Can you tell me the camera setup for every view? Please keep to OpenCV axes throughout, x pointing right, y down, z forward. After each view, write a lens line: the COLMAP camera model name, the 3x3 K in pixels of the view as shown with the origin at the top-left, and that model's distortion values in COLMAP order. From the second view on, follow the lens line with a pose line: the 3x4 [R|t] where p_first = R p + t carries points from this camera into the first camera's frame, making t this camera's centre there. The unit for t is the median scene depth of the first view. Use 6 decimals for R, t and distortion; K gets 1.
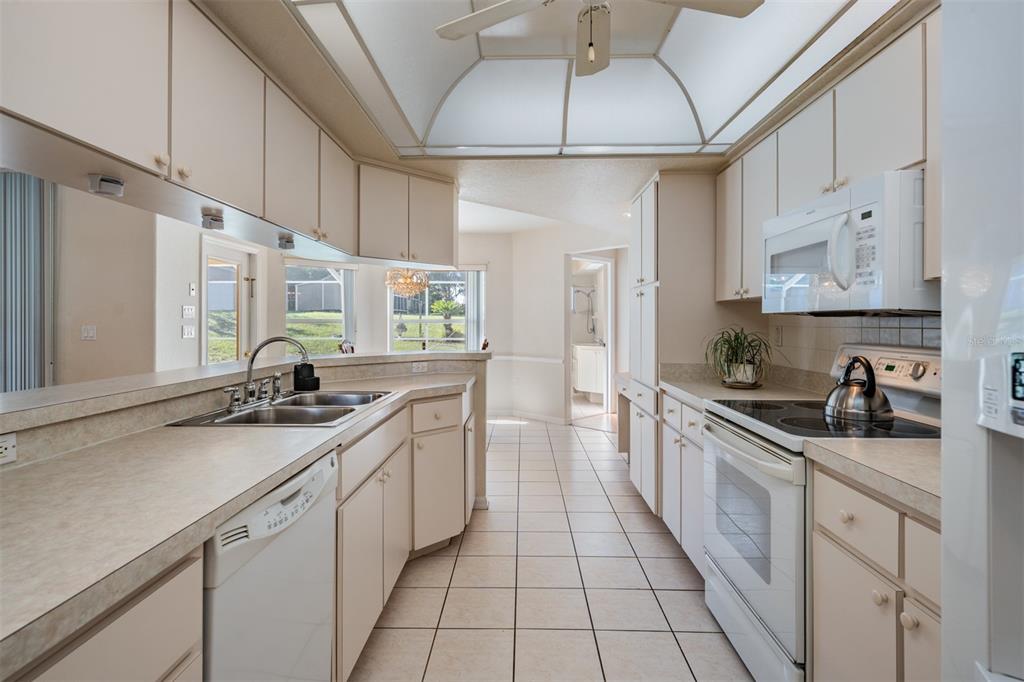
lens RADIAL K [[522.5, 0, 511.7], [0, 522.5, 321.7], [0, 0, 1]] dist [-0.000139, -0.000006]
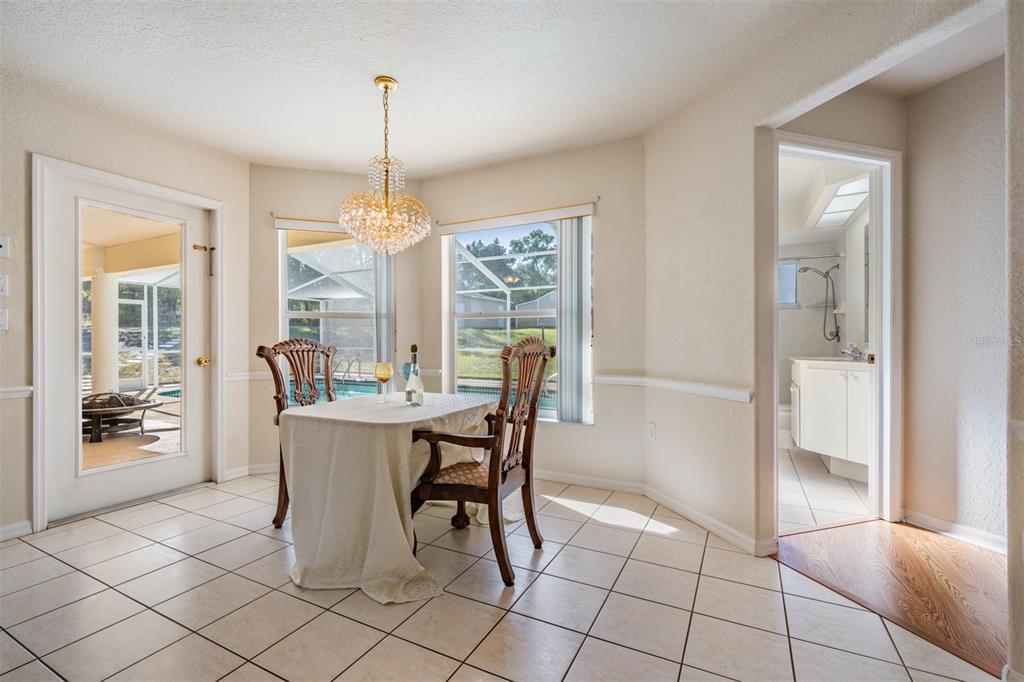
lens RADIAL K [[449.8, 0, 512.0], [0, 449.8, 341.0], [0, 0, 1]] dist [0.001329, 0.000021]
pose [[0.894954, -0.000736, -0.446157, 0.075950], [0.001551, 0.999998, 0.001462, 0.027952], [0.446155, -0.002001, 0.894954, 0.523823]]
